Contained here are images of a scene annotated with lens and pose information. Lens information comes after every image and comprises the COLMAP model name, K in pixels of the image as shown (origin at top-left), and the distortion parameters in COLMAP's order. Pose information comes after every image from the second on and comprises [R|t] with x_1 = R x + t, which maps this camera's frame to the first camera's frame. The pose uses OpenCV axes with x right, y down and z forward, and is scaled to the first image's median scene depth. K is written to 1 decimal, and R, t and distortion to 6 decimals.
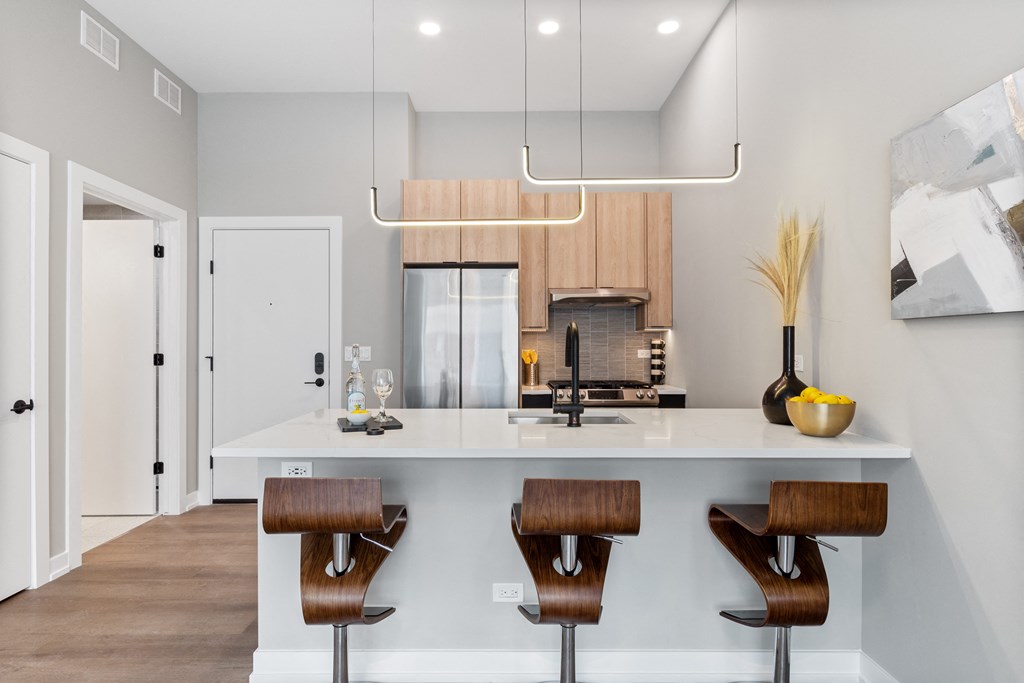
lens RADIAL K [[531.5, 0, 512.0], [0, 531.5, 341.5], [0, 0, 1]] dist [-0.001371, -0.000447]
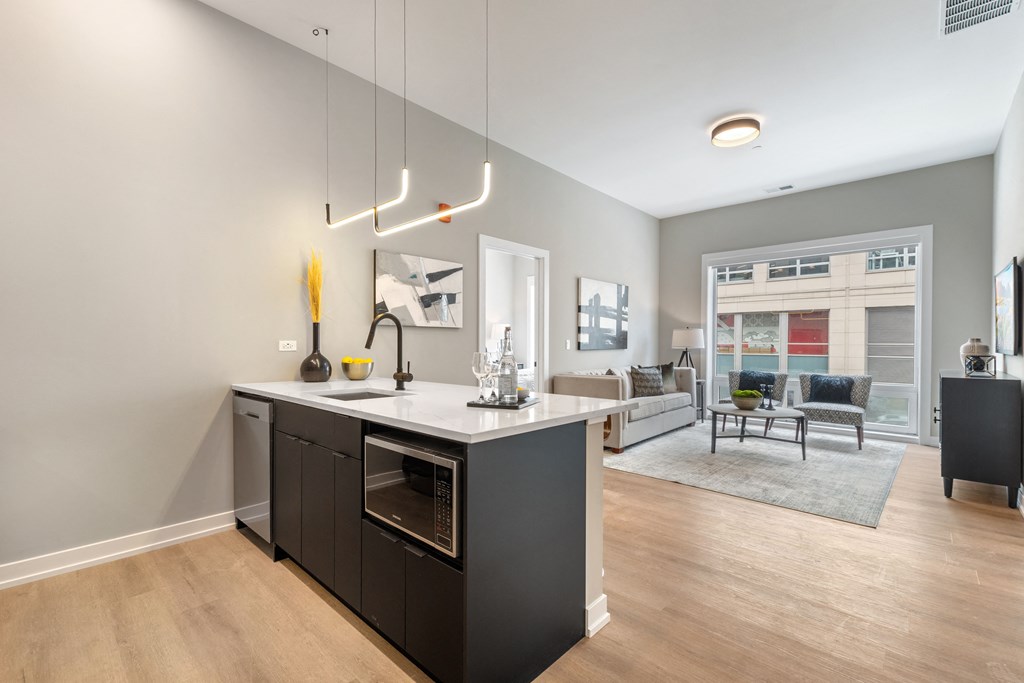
lens RADIAL K [[446.0, 0, 509.2], [0, 446.0, 344.9], [0, 0, 1]] dist [-0.000856, -0.000119]
pose [[-0.720673, -0.003904, 0.693264, -1.311475], [-0.005679, 0.999984, -0.000272, 0.055198], [-0.693252, -0.004133, -0.720684, 2.391463]]
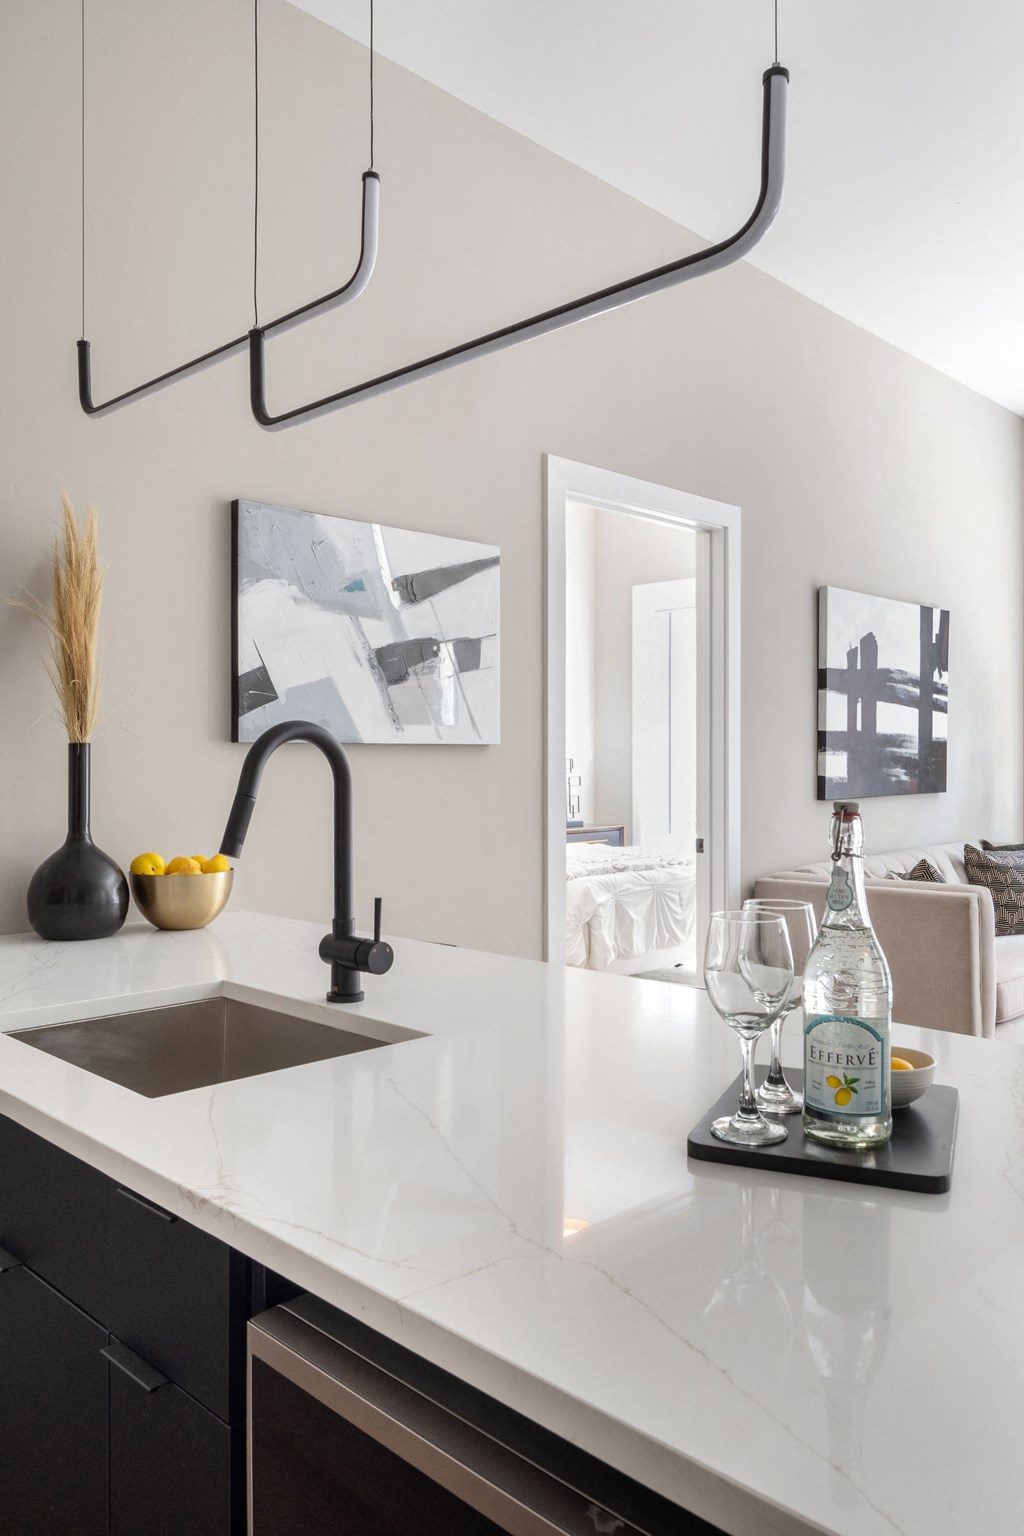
lens RADIAL K [[1119.0, 0, 512.2], [0, 1119.0, 748.8], [0, 0, 1]] dist [-0.000628, -0.000819]
pose [[-0.703206, 0.003874, 0.710975, -0.783684], [-0.002747, 0.999963, -0.008166, -0.024177], [-0.710980, -0.007695, -0.703170, 2.149532]]
